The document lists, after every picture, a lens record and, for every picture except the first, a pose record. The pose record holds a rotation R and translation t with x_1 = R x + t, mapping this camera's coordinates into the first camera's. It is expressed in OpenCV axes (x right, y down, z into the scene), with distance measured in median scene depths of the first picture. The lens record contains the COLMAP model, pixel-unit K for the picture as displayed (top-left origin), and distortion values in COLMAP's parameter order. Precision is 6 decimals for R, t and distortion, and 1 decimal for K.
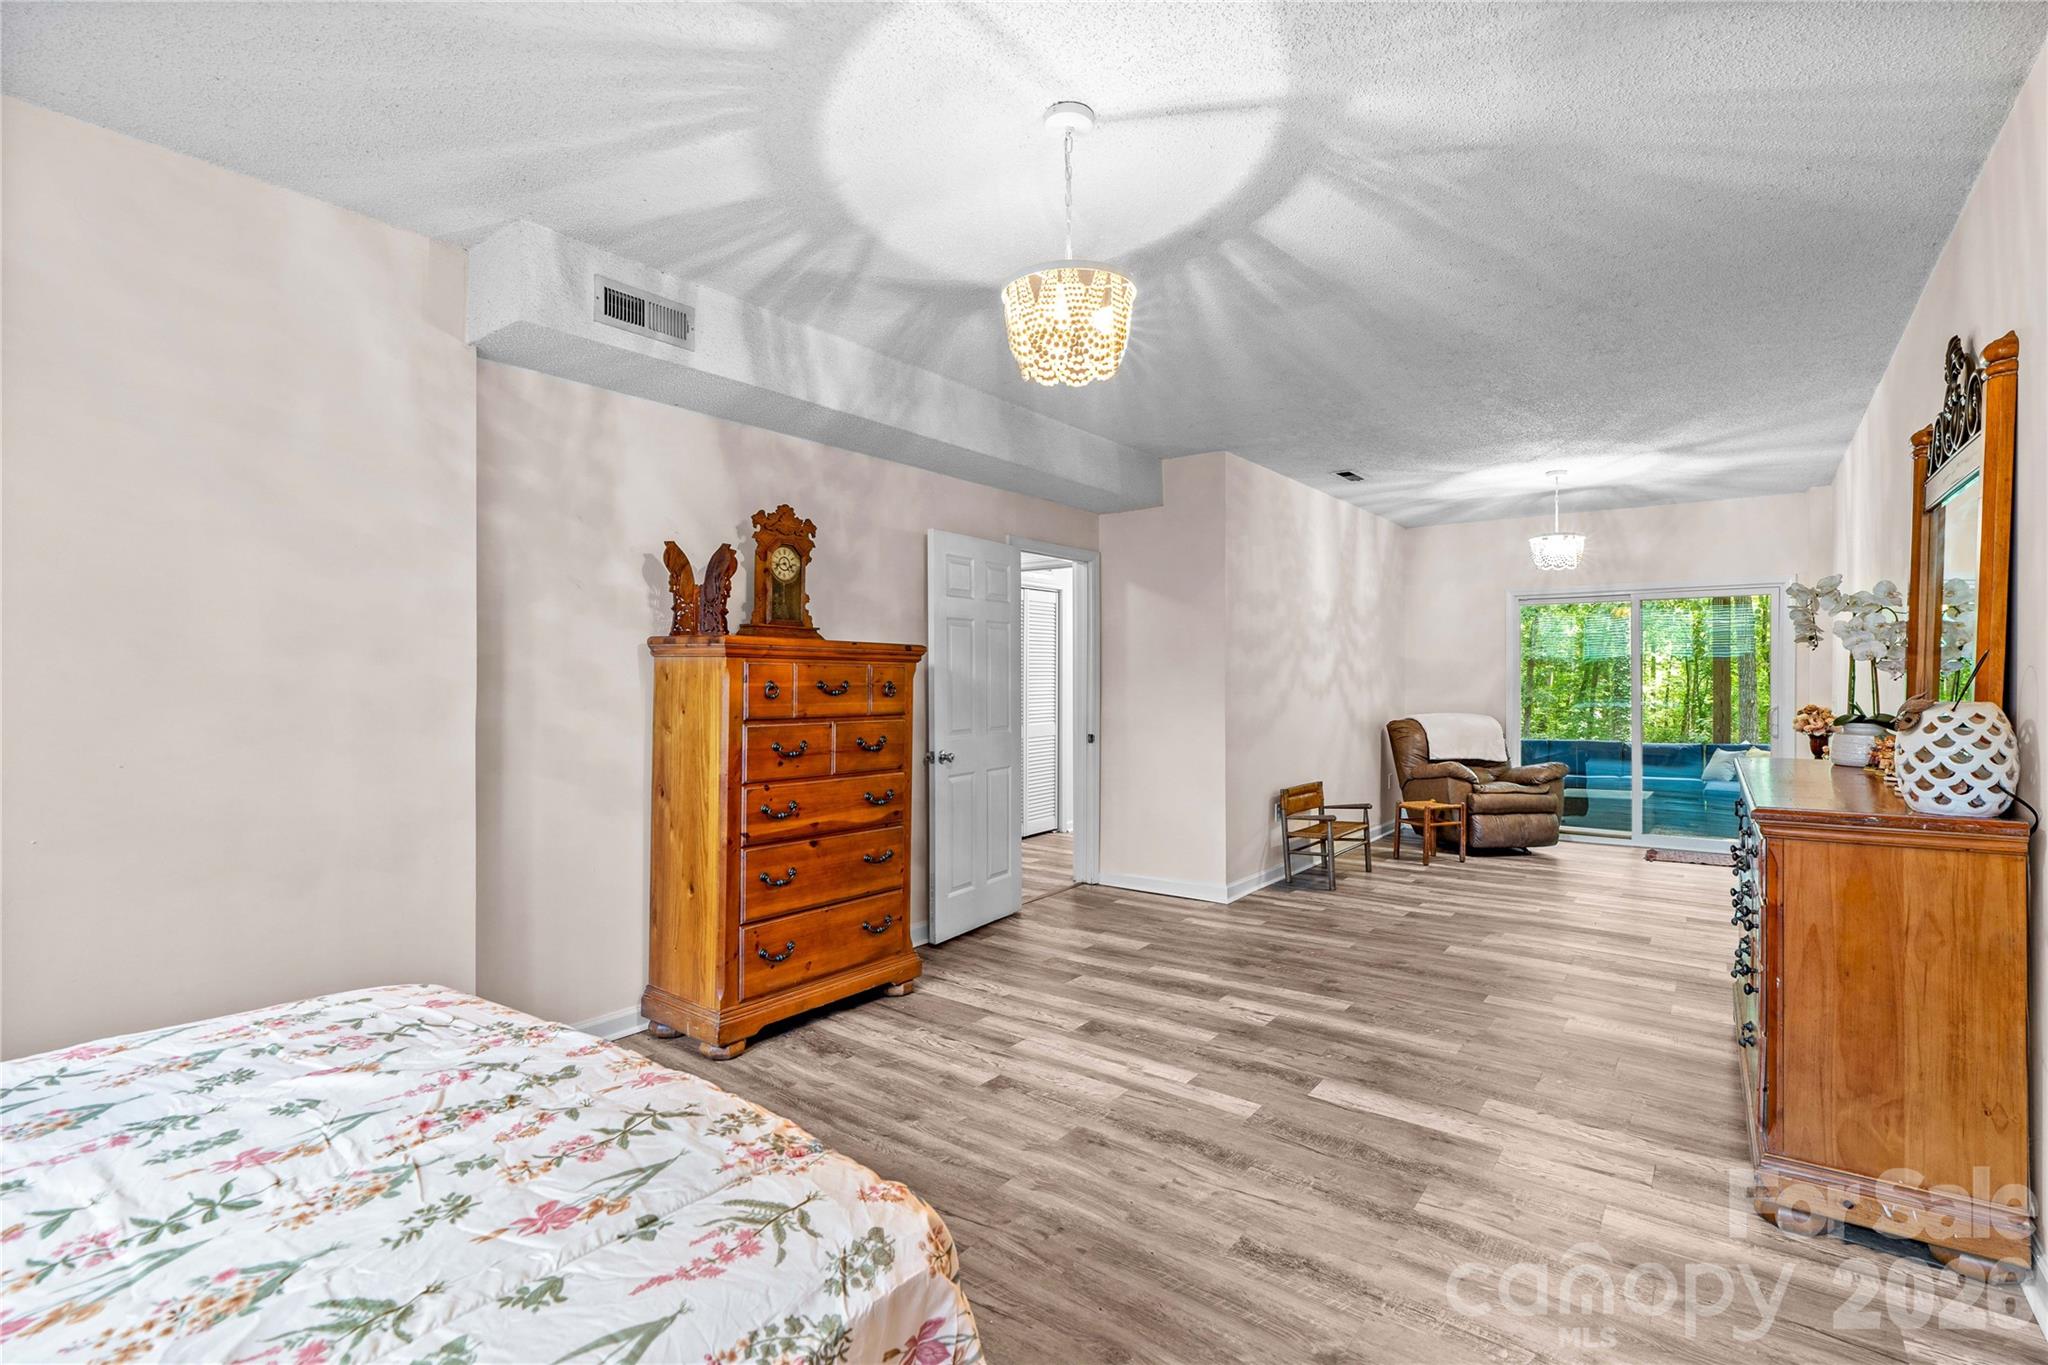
lens RADIAL K [[969.9, 0, 1024.4], [0, 969.9, 668.8], [0, 0, 1]] dist [-0.000283, -0.000079]
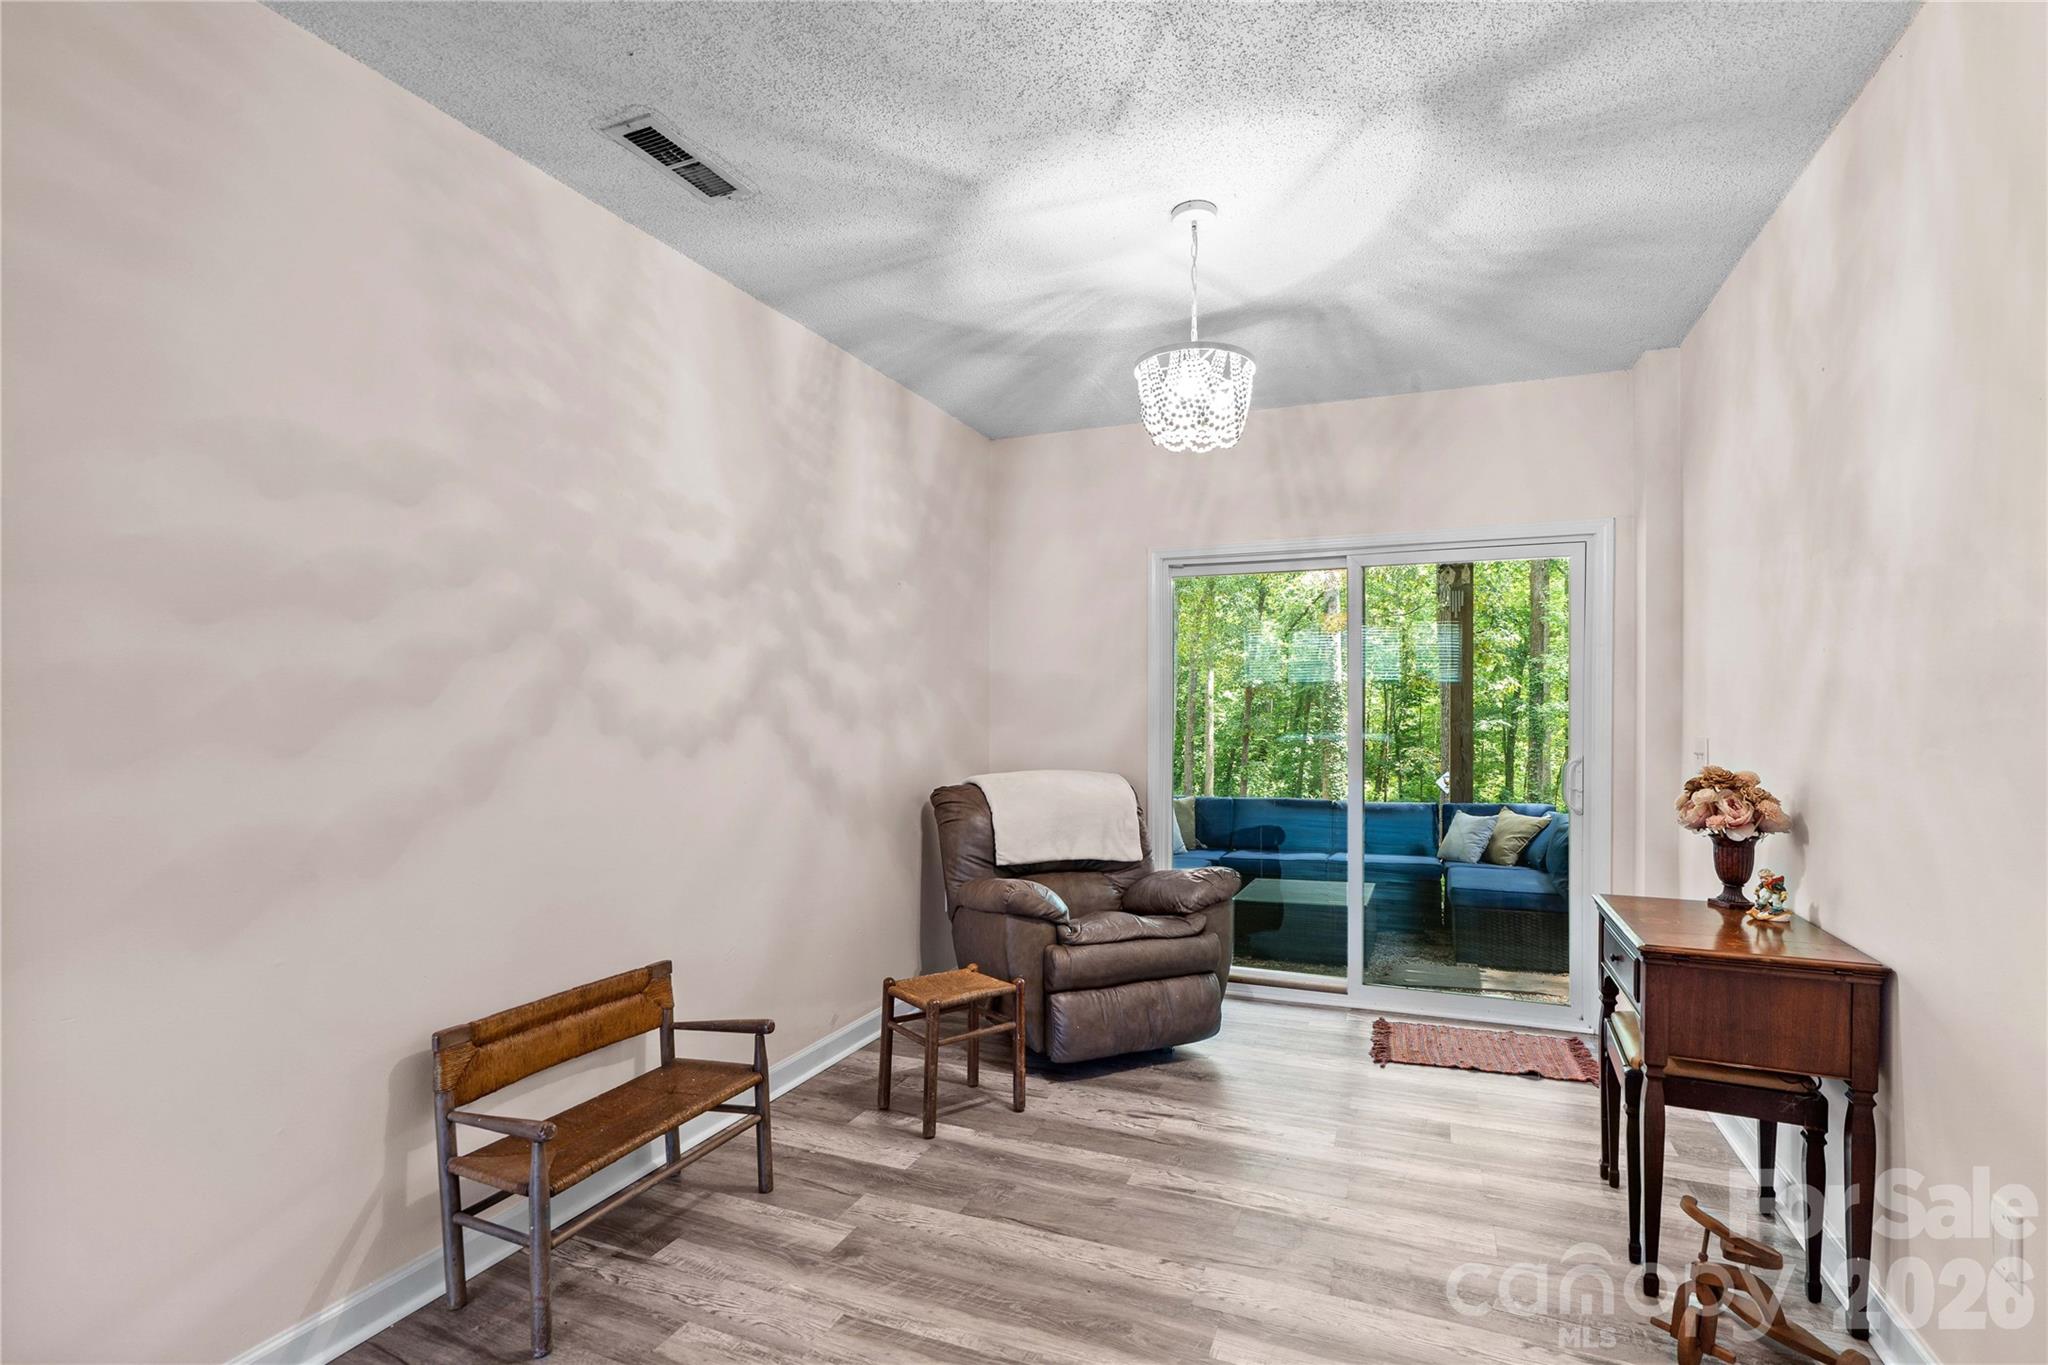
lens RADIAL K [[940.7, 0, 1024.0], [0, 940.7, 682.5], [0, 0, 1]] dist [-0.001620, 0.000134]
pose [[0.972107, 0.008094, 0.234399, 0.331122], [-0.005006, 0.999893, -0.013766, 0.004575], [-0.234485, 0.012209, 0.972043, 0.539509]]
